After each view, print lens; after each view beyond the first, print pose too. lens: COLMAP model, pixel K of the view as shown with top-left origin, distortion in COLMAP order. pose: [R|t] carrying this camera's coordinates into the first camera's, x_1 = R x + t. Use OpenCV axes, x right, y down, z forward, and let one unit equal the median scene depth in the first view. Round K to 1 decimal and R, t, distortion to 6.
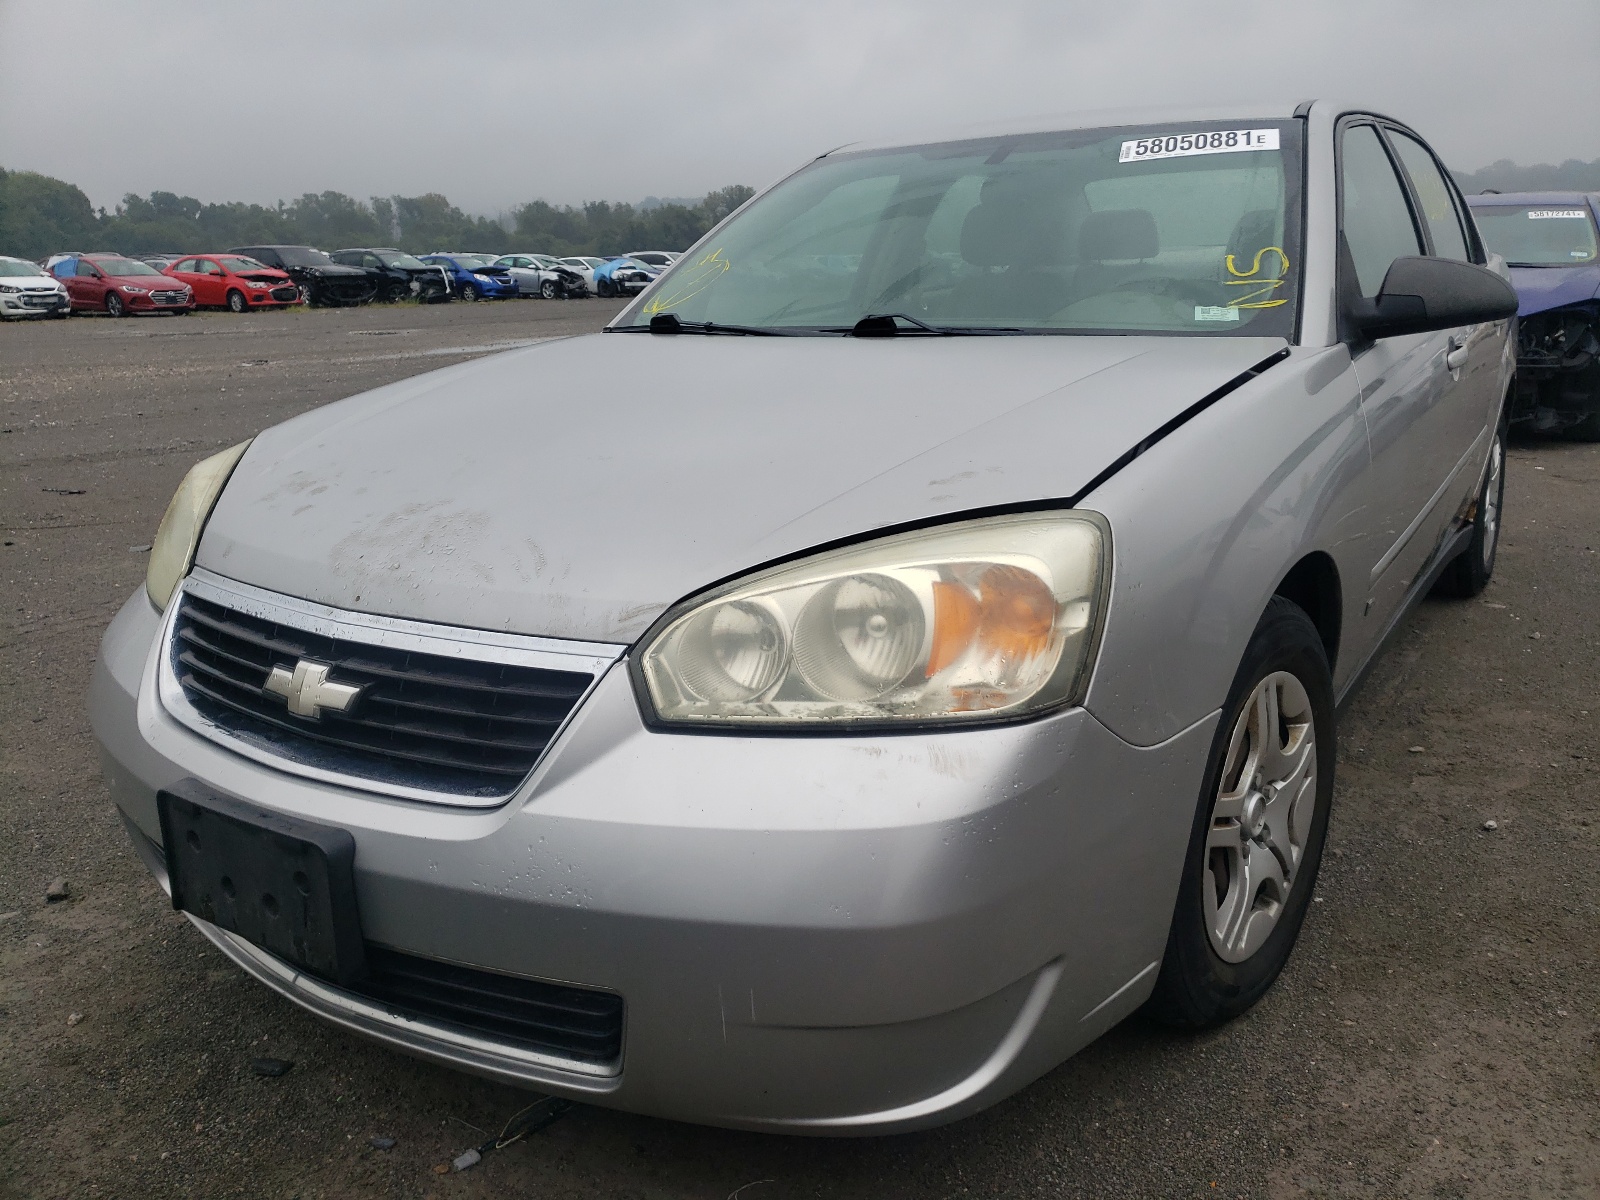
lens RADIAL K [[1204.7, 0, 800.0], [0, 1204.7, 600.0], [0, 0, 1]] dist [-0.004129, -0.000559]
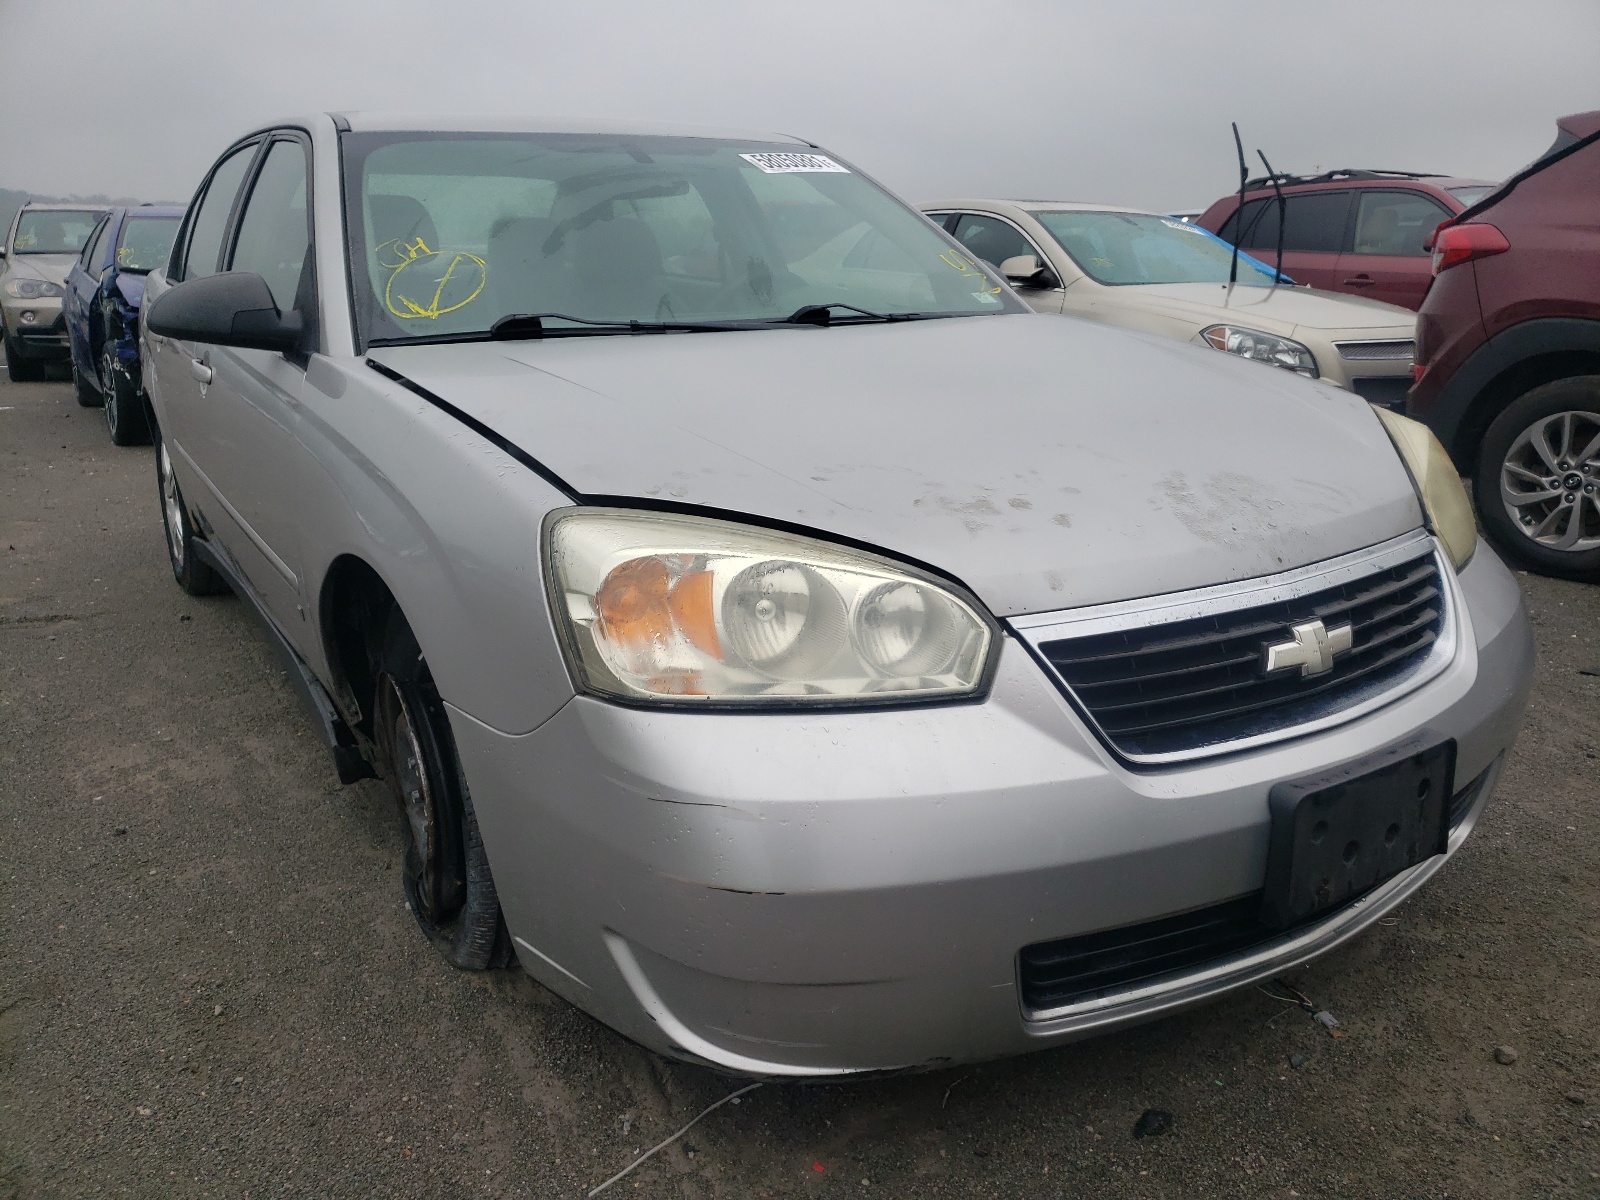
lens RADIAL K [[1223.9, 0, 800.0], [0, 1223.9, 600.0], [0, 0, 1]] dist [0.002942, 0.000539]
pose [[0.415516, -0.230948, 0.879778, -0.997752], [0.243261, 0.960213, 0.137171, -0.145273], [-0.876453, 0.157019, 0.455164, 0.585971]]
